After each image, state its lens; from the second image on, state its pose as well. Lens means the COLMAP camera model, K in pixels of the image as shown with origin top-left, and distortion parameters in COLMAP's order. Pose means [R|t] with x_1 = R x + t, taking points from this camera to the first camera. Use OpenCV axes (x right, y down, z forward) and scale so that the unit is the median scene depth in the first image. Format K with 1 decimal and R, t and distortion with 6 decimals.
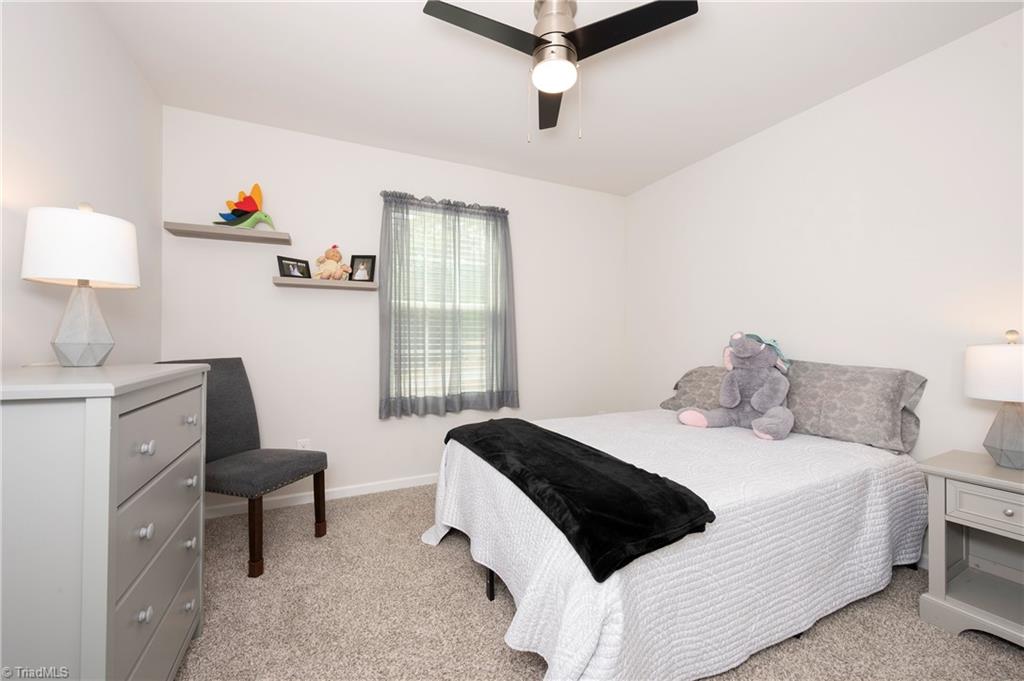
lens RADIAL K [[398.7, 0, 511.5], [0, 398.7, 336.8], [0, 0, 1]] dist [0.000652, -0.000008]
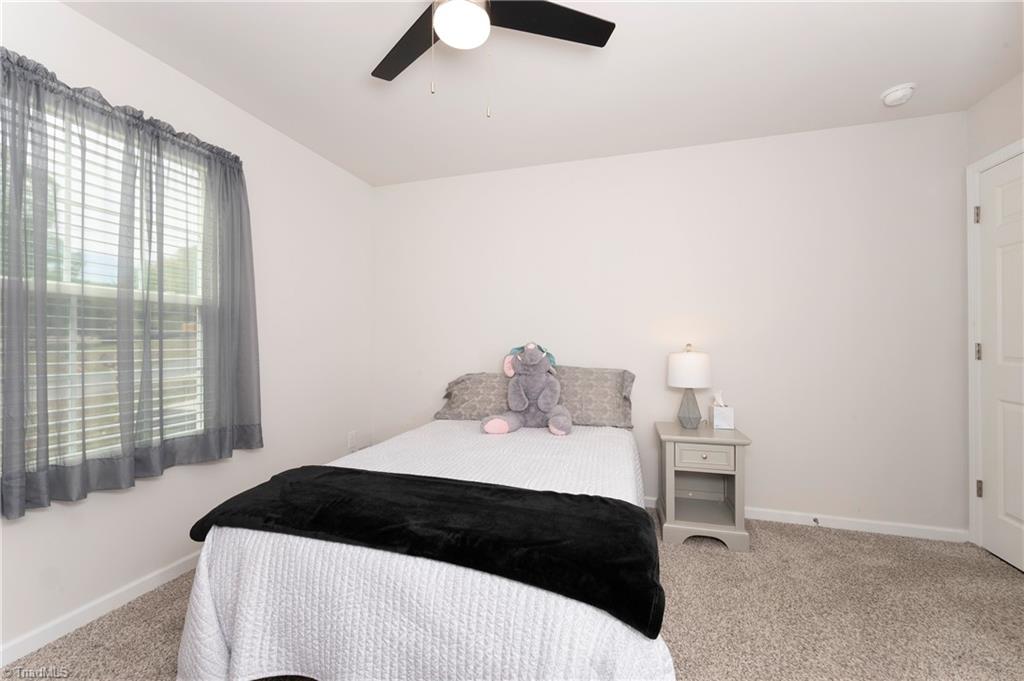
lens RADIAL K [[398.7, 0, 511.5], [0, 398.7, 336.8], [0, 0, 1]] dist [0.000652, -0.000008]
pose [[0.676686, 0.007566, 0.736233, -0.287161], [-0.005648, 0.999971, -0.005085, -0.021857], [-0.736250, -0.000717, 0.676710, 0.281844]]
